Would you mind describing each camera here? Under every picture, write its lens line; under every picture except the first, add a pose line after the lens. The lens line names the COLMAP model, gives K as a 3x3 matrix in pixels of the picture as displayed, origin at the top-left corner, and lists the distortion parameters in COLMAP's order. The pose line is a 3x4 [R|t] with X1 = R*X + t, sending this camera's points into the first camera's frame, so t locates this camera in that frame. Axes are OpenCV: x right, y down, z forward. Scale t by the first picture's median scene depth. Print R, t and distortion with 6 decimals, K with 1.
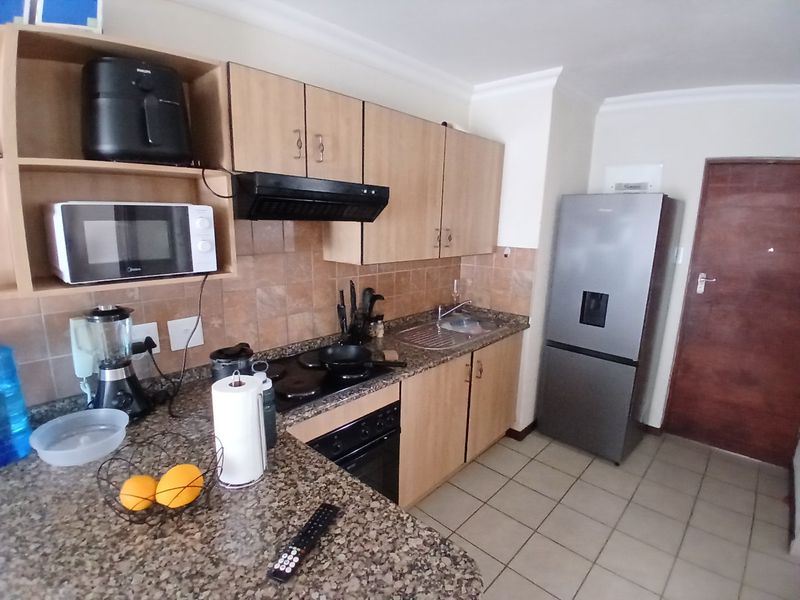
lens RADIAL K [[409.5, 0, 402.6], [0, 409.5, 302.4], [0, 0, 1]] dist [0.018365, -0.055882]
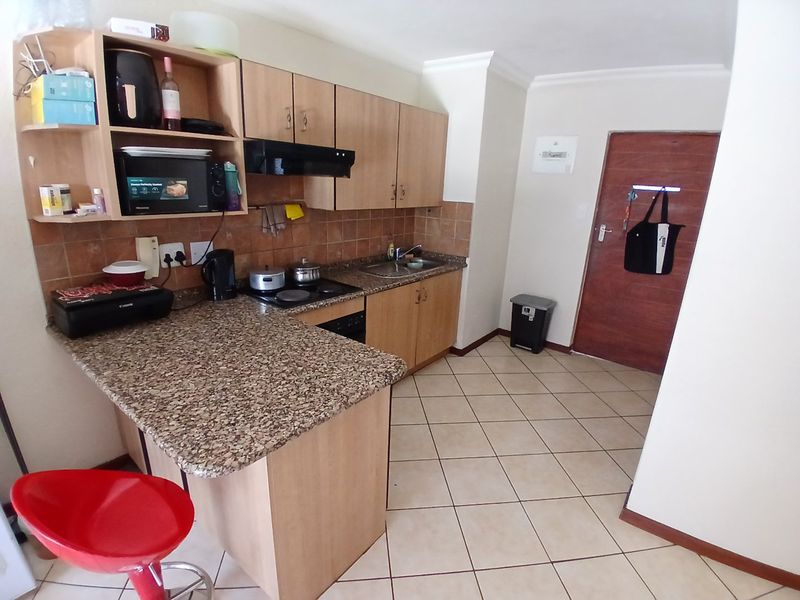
lens RADIAL K [[411.3, 0, 402.9], [0, 411.3, 318.4], [0, 0, 1]] dist [-0.003357, -0.000386]
pose [[0.996806, -0.010429, 0.079180, 0.010070], [0.000619, 0.992416, 0.122927, 0.085456], [-0.079861, -0.122485, 0.989252, -0.360280]]
